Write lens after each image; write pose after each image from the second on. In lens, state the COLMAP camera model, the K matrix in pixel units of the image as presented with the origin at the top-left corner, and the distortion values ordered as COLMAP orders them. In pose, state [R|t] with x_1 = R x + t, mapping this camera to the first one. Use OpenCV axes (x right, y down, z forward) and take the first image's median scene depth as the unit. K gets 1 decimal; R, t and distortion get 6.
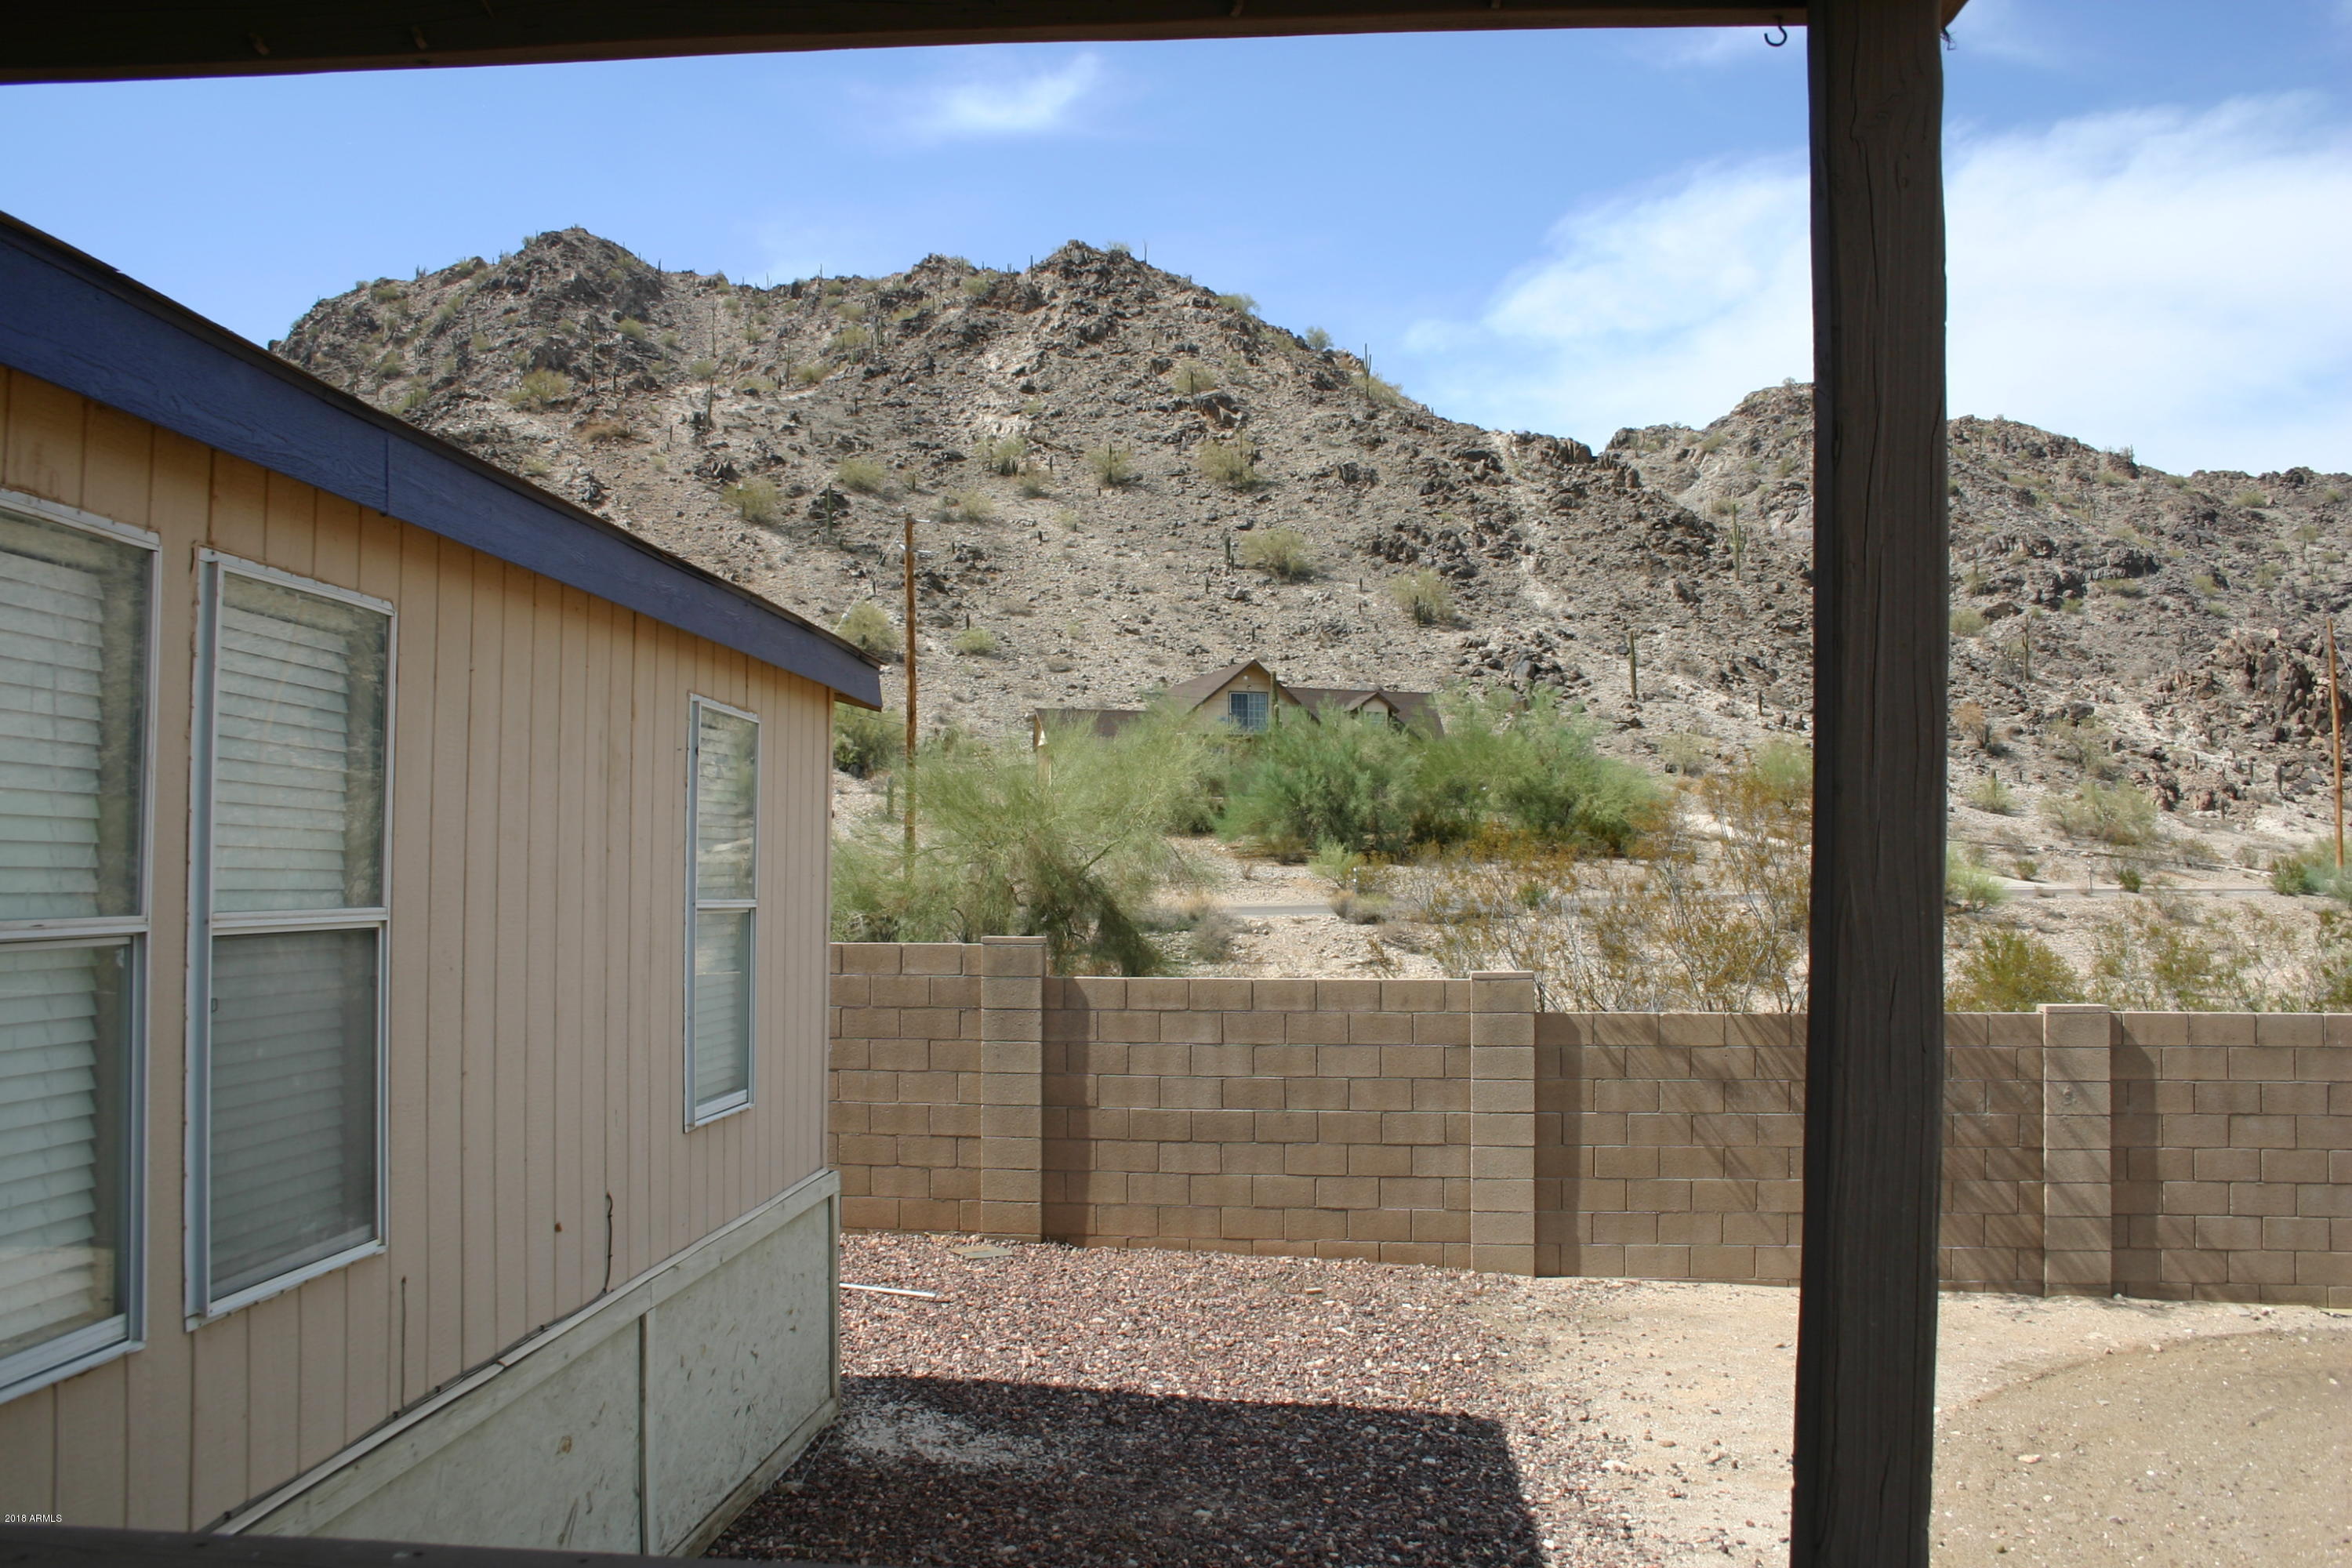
lens RADIAL K [[1920.0, 0, 1186.1], [0, 1920.0, 780.1], [0, 0, 1]] dist [-0.148704, 0.122315]
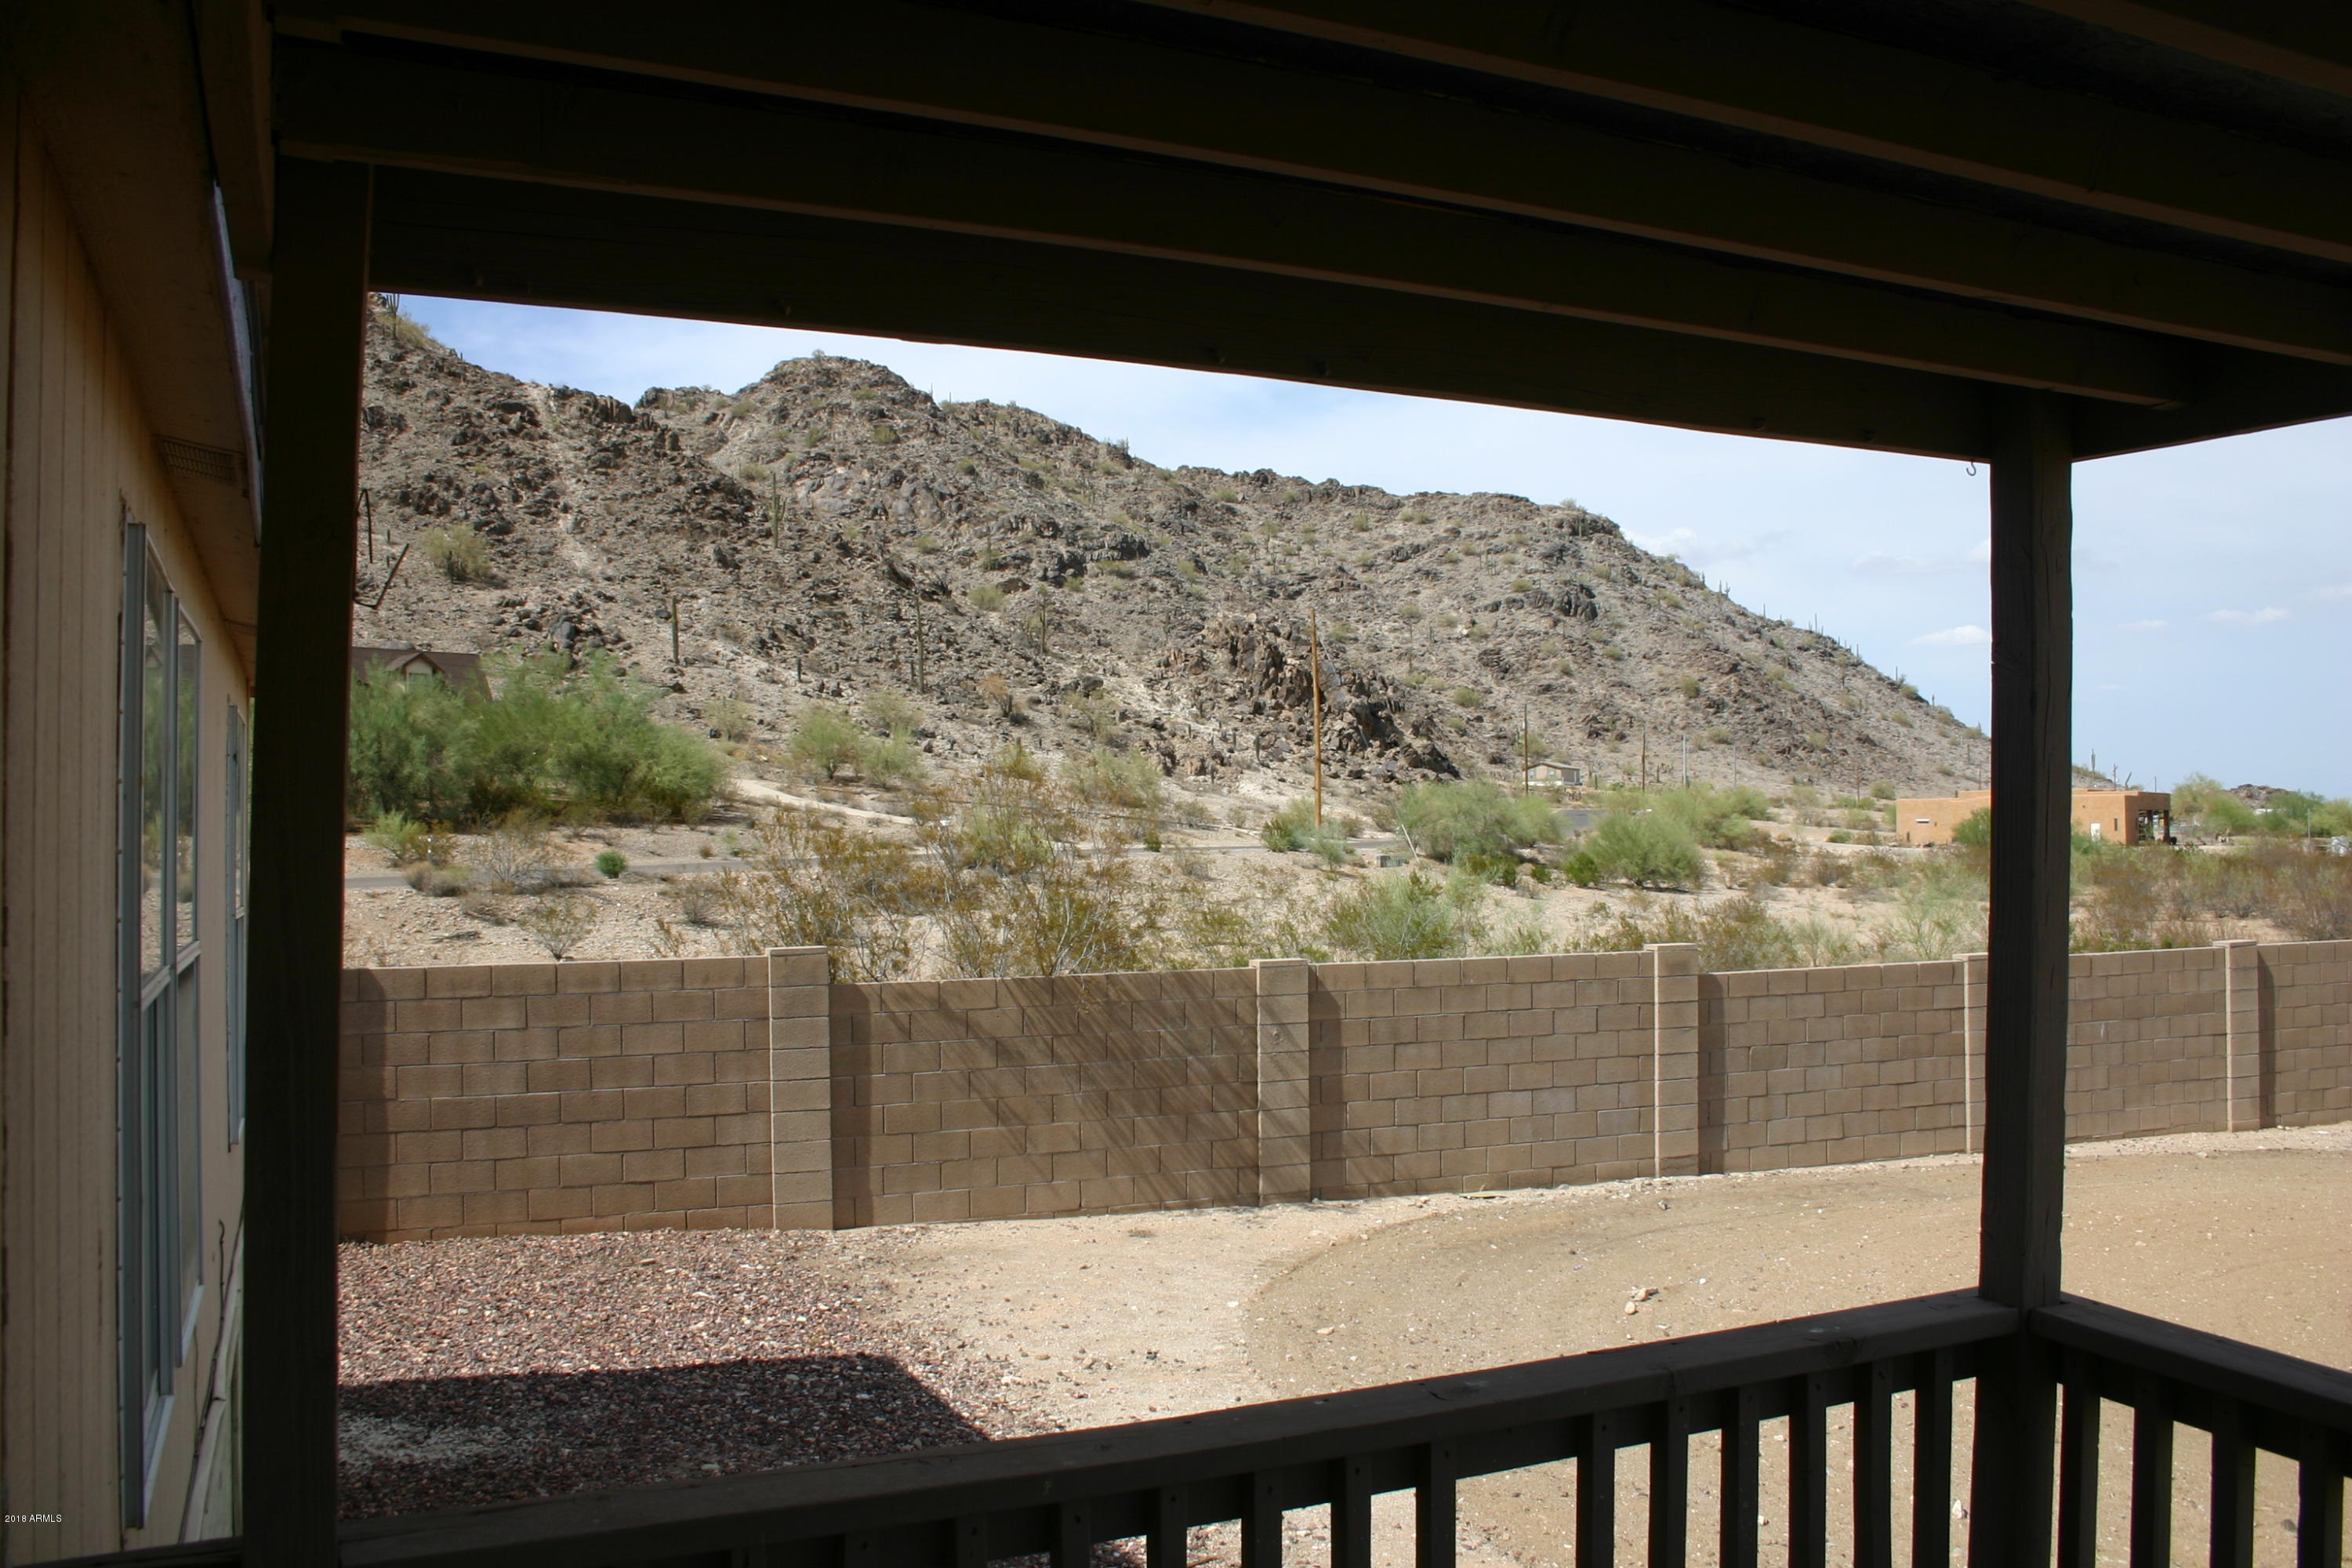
lens RADIAL K [[1920.0, 0, 1175.5], [0, 1920.0, 779.3], [0, 0, 1]] dist [-0.148704, 0.122315]
pose [[0.878747, -0.001122, 0.477287, -0.154474], [-0.007978, 0.999823, 0.017038, -0.013213], [-0.477221, -0.018780, 0.878582, -0.033854]]
